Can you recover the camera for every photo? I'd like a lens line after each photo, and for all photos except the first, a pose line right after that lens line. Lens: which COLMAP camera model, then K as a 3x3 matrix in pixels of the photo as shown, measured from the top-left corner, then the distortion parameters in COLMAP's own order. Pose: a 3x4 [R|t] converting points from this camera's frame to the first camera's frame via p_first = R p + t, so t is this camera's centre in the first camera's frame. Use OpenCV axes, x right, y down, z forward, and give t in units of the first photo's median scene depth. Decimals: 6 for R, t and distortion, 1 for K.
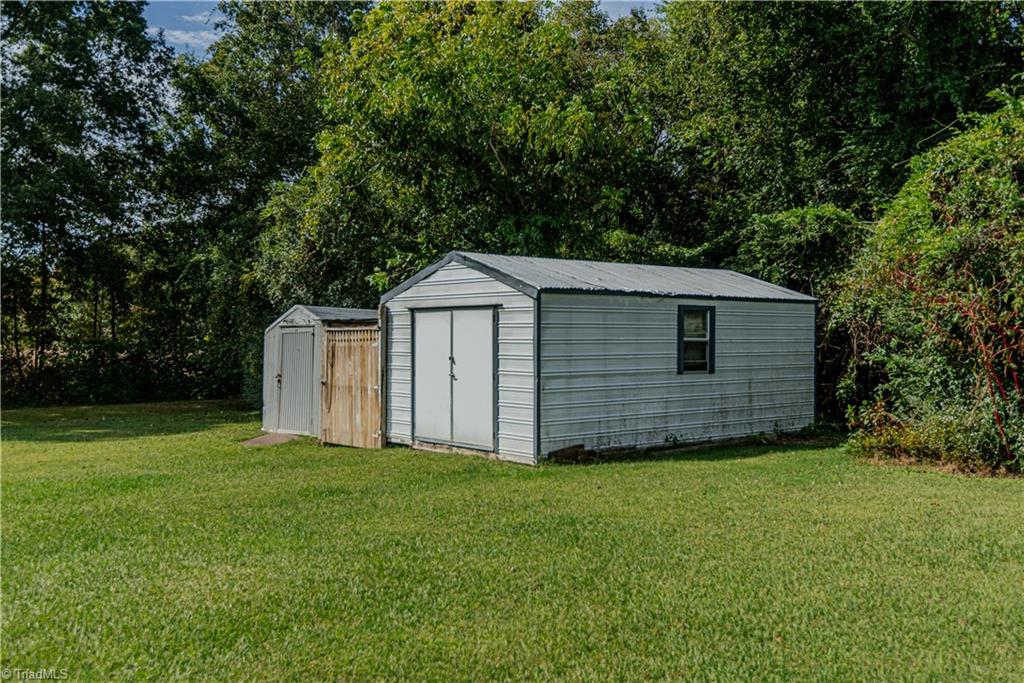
lens RADIAL K [[938.2, 0, 512.0], [0, 938.2, 341.5], [0, 0, 1]] dist [0.018402, 0.006533]
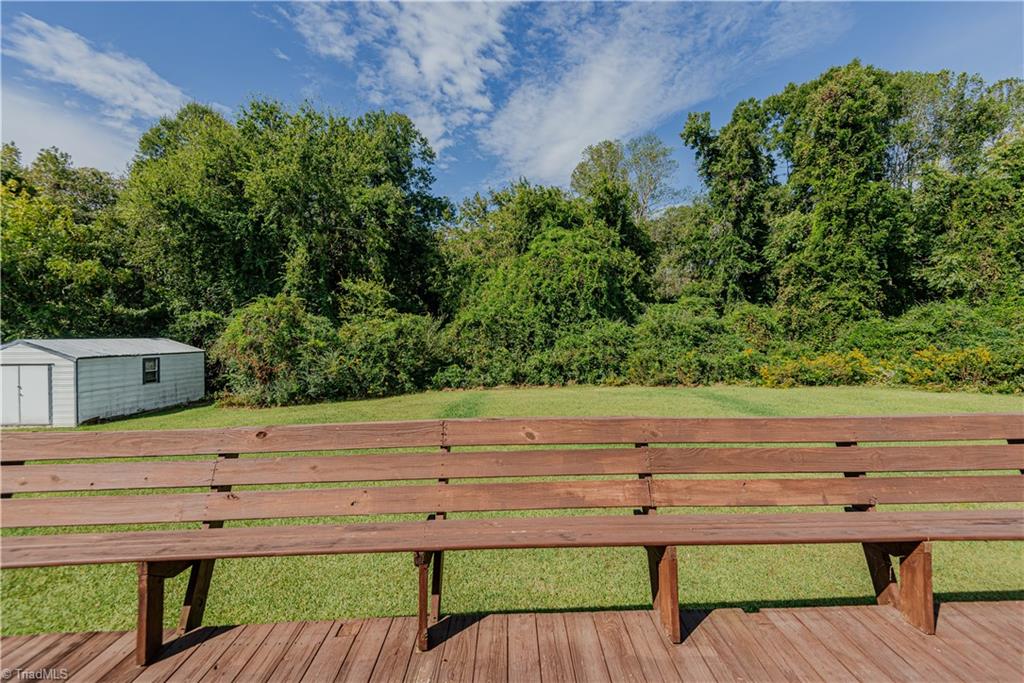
lens RADIAL K [[469.8, 0, 515.6], [0, 469.8, 337.6], [0, 0, 1]] dist [0.035365, -0.020547]
pose [[0.640233, -0.012431, 0.768080, -0.182765], [0.012596, 0.999905, 0.005683, -0.093563], [-0.768077, 0.006036, 0.640329, -0.671228]]
